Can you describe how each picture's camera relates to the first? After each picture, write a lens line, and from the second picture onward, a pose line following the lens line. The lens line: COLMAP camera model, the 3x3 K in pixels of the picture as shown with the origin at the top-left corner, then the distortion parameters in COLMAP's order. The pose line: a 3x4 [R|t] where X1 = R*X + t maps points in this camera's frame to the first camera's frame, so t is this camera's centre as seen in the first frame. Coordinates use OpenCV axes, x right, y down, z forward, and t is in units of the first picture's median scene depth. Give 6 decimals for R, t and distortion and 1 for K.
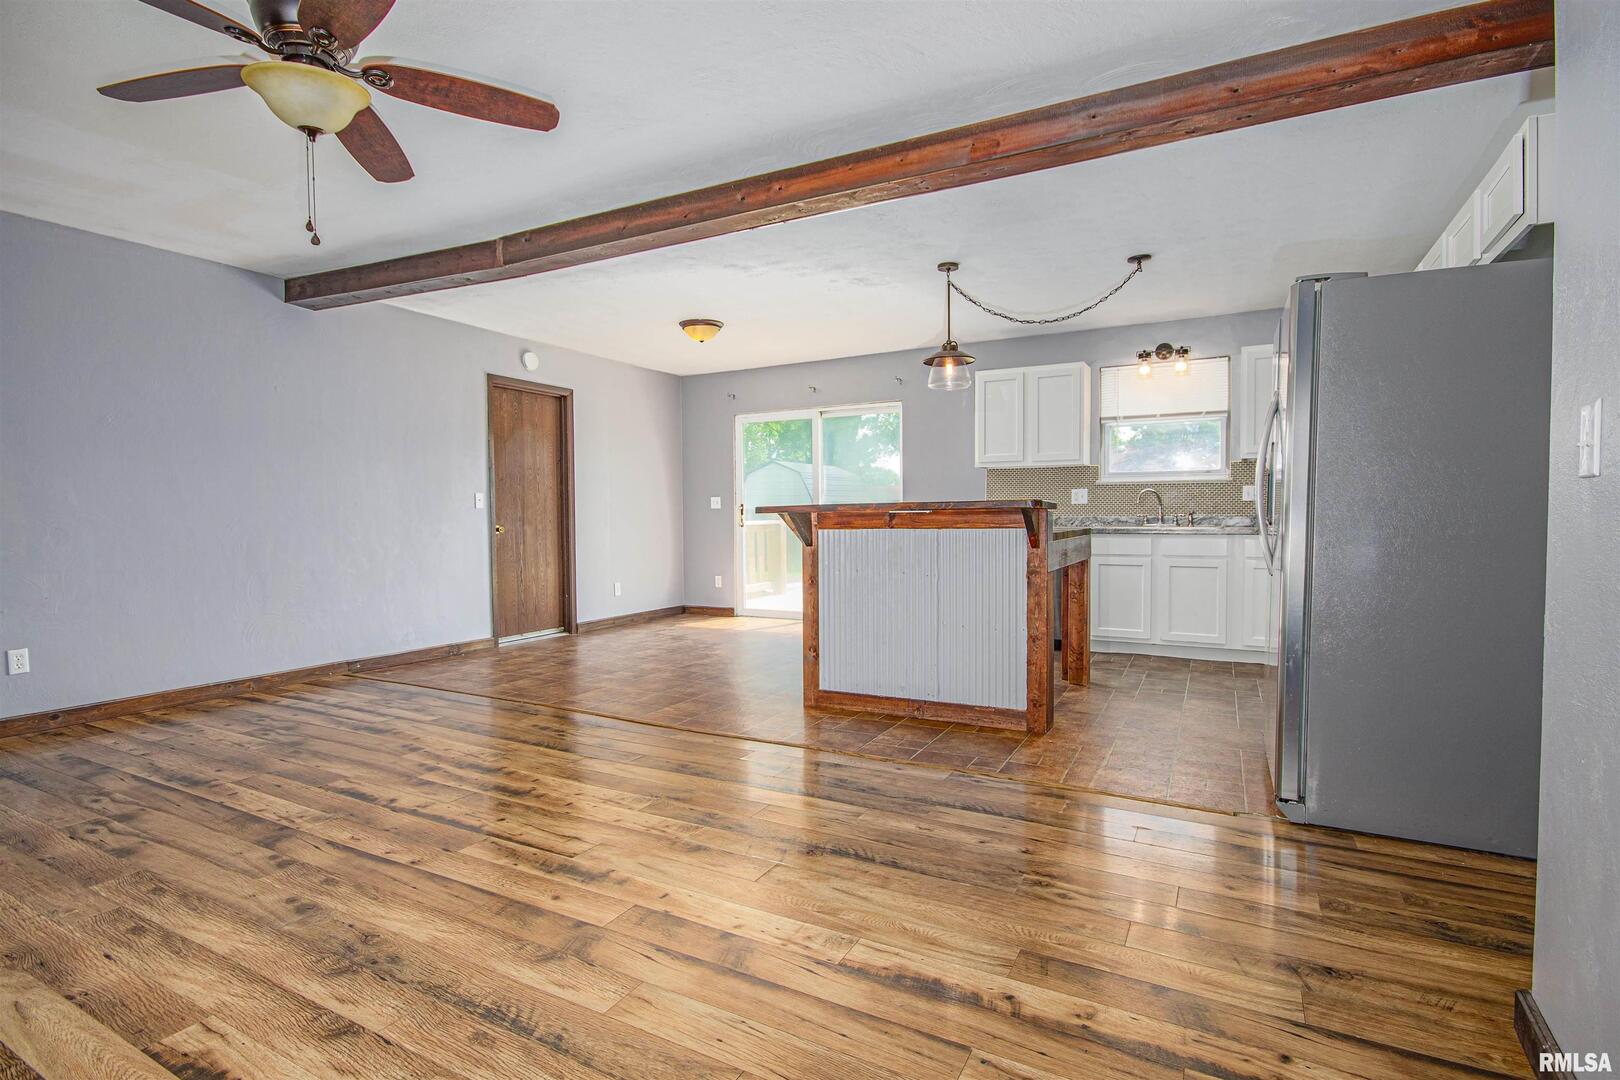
lens RADIAL K [[777.0, 0, 814.5], [0, 777.0, 535.8], [0, 0, 1]] dist [-0.011330, -0.002056]
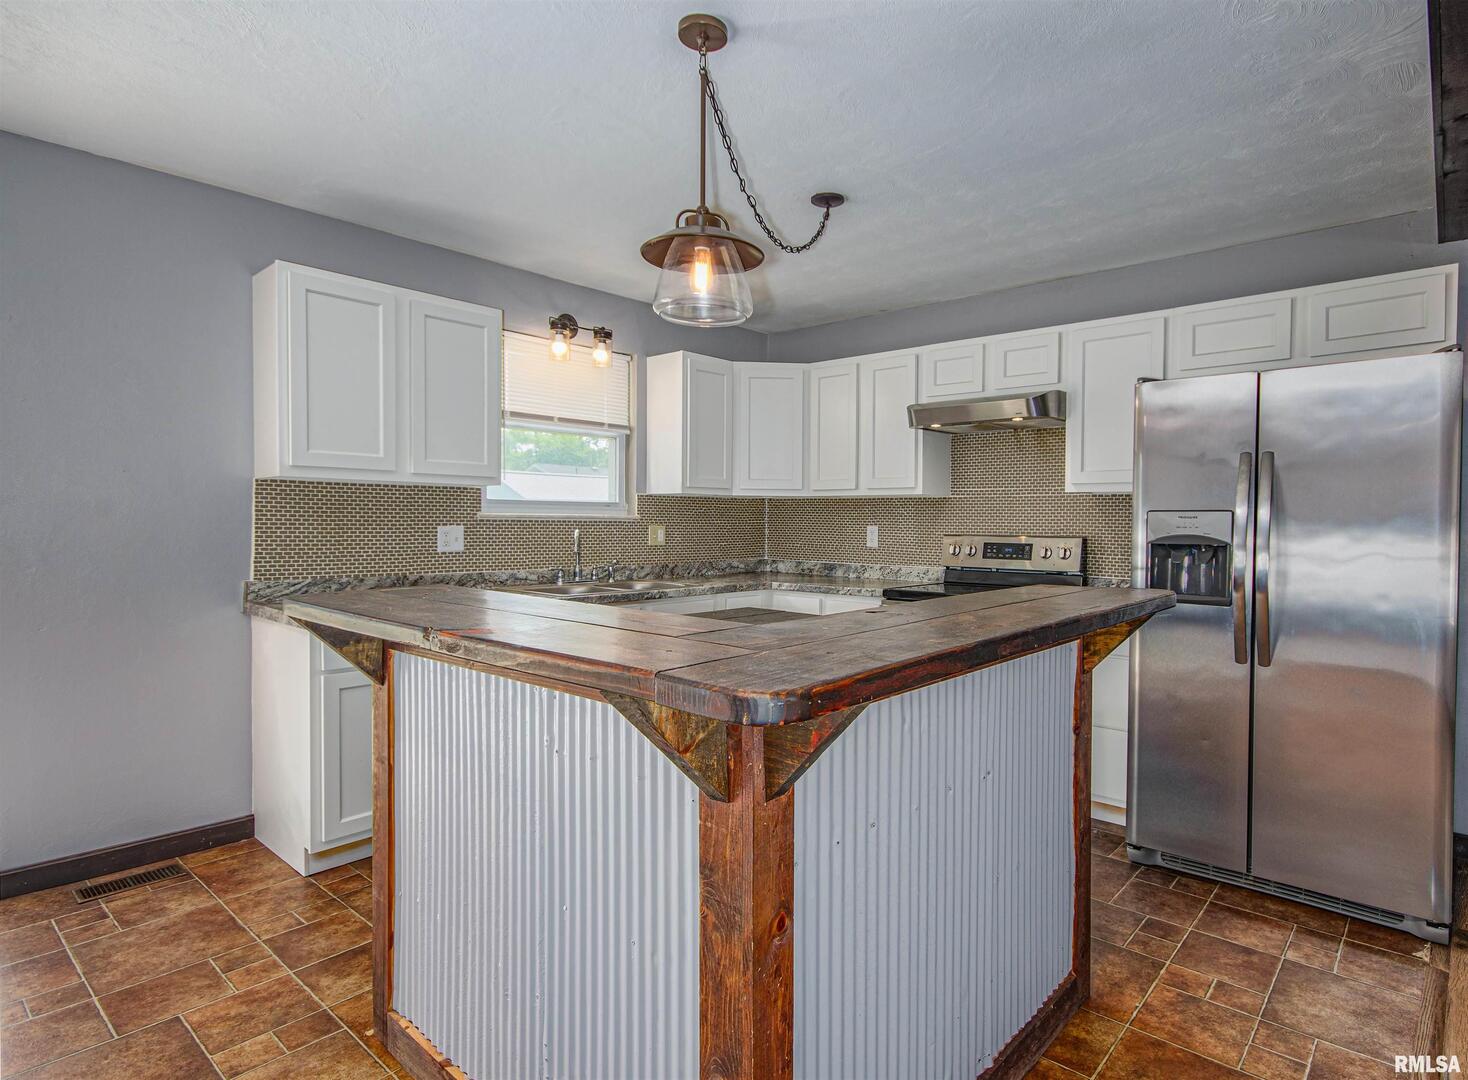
lens RADIAL K [[810.1, 0, 733.1], [0, 810.1, 538.2], [0, 0, 1]] dist [0.003621, 0.000257]
pose [[0.235834, -0.013990, 0.971693, -0.210154], [0.020499, 0.999746, 0.009419, -0.056086], [-0.971577, 0.017697, 0.236061, 0.695904]]
